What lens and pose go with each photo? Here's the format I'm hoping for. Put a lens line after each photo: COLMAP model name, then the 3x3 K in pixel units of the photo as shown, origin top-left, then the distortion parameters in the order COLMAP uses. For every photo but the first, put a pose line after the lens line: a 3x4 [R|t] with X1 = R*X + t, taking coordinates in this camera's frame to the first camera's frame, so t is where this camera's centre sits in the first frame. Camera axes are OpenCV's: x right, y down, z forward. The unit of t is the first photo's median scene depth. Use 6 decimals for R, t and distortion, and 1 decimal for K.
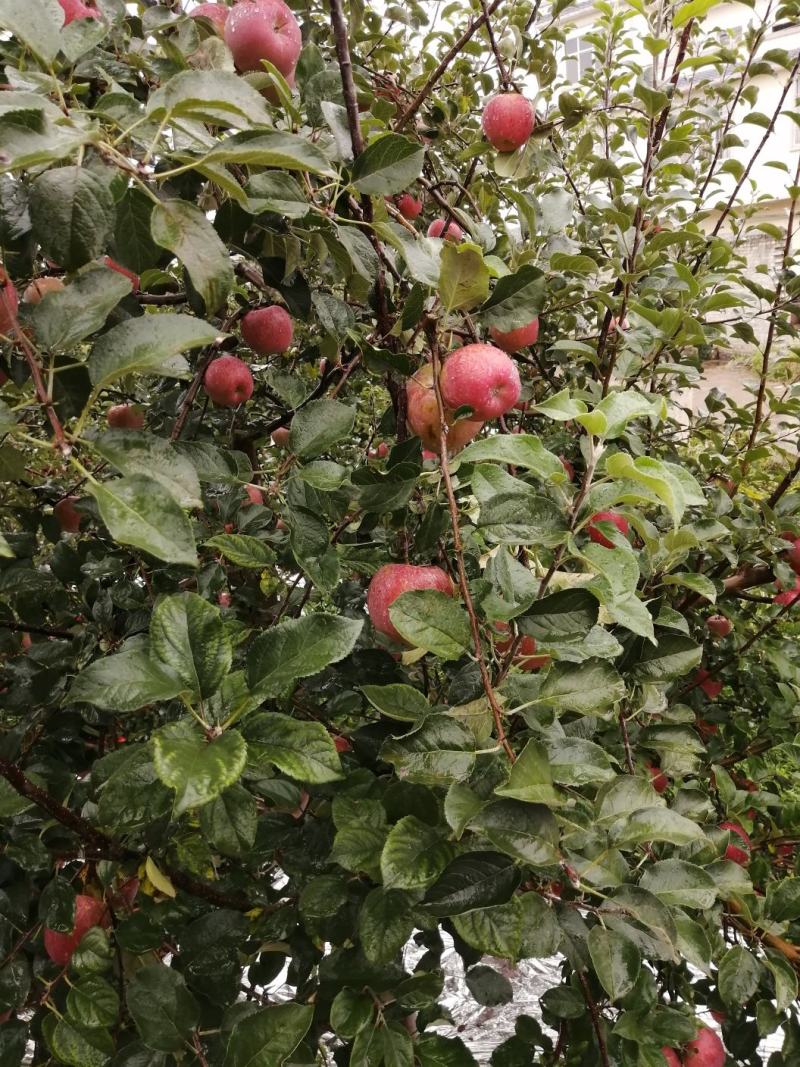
lens RADIAL K [[820.9, 0, 400.0], [0, 820.9, 533.5], [0, 0, 1]] dist [-0.026812, 0.003736]
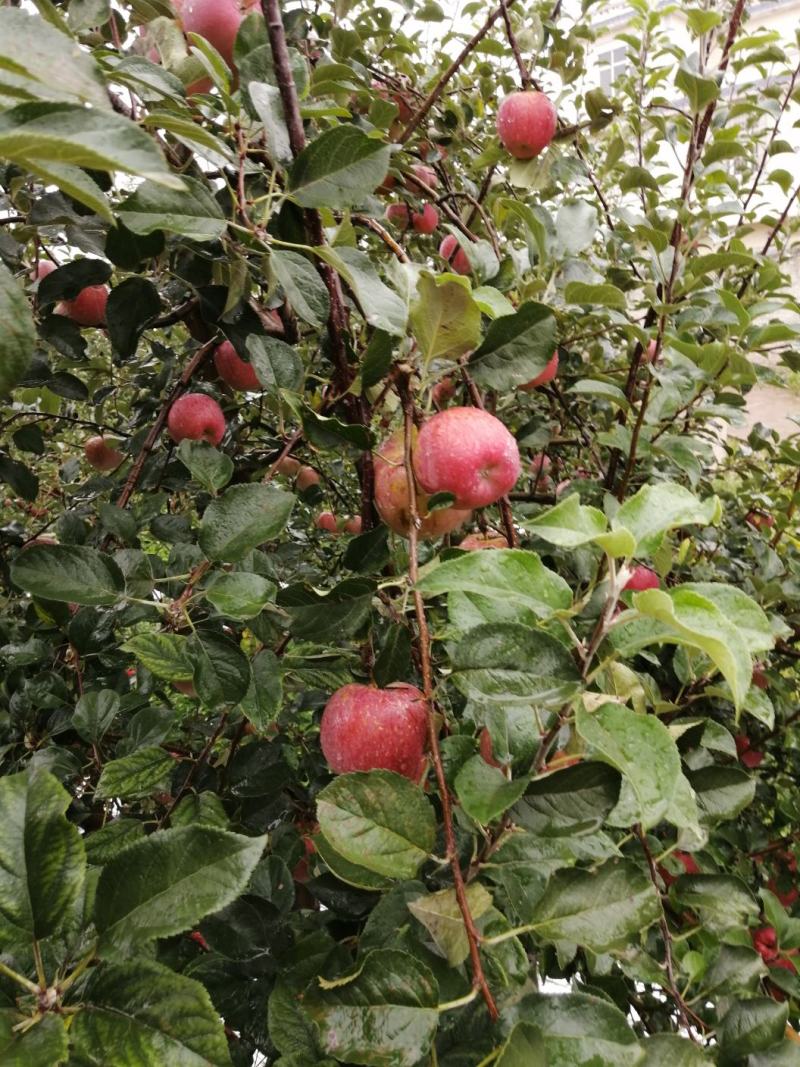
lens RADIAL K [[821.2, 0, 400.0], [0, 821.2, 533.5], [0, 0, 1]] dist [-0.008700, -0.005286]
pose [[0.999377, 0.013997, -0.032405, 0.037826], [-0.014480, 0.999787, -0.014722, -0.061923], [0.032192, 0.015182, 0.999366, 0.148663]]
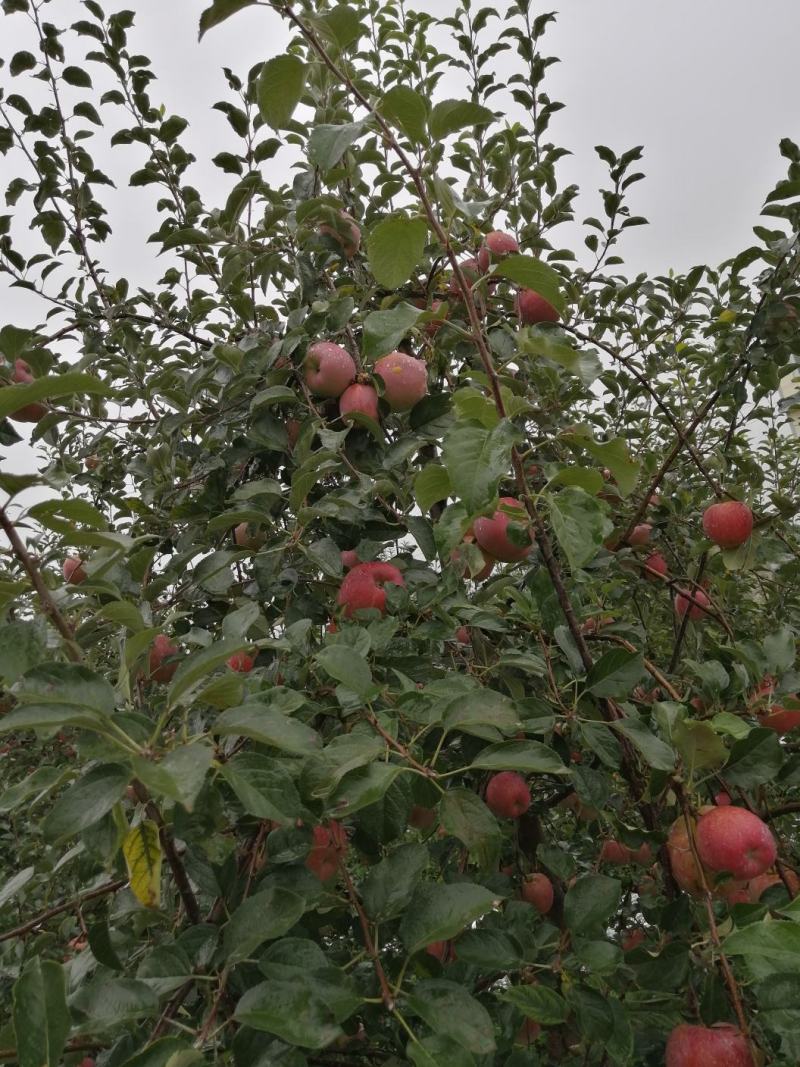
lens RADIAL K [[823.2, 0, 399.4], [0, 823.2, 550.4], [0, 0, 1]] dist [-0.000668, 0.038796]
pose [[0.938393, -0.178899, -0.295657, 0.044379], [0.064197, 0.930921, -0.359534, -0.107819], [0.339554, 0.318404, 0.885055, -0.147504]]
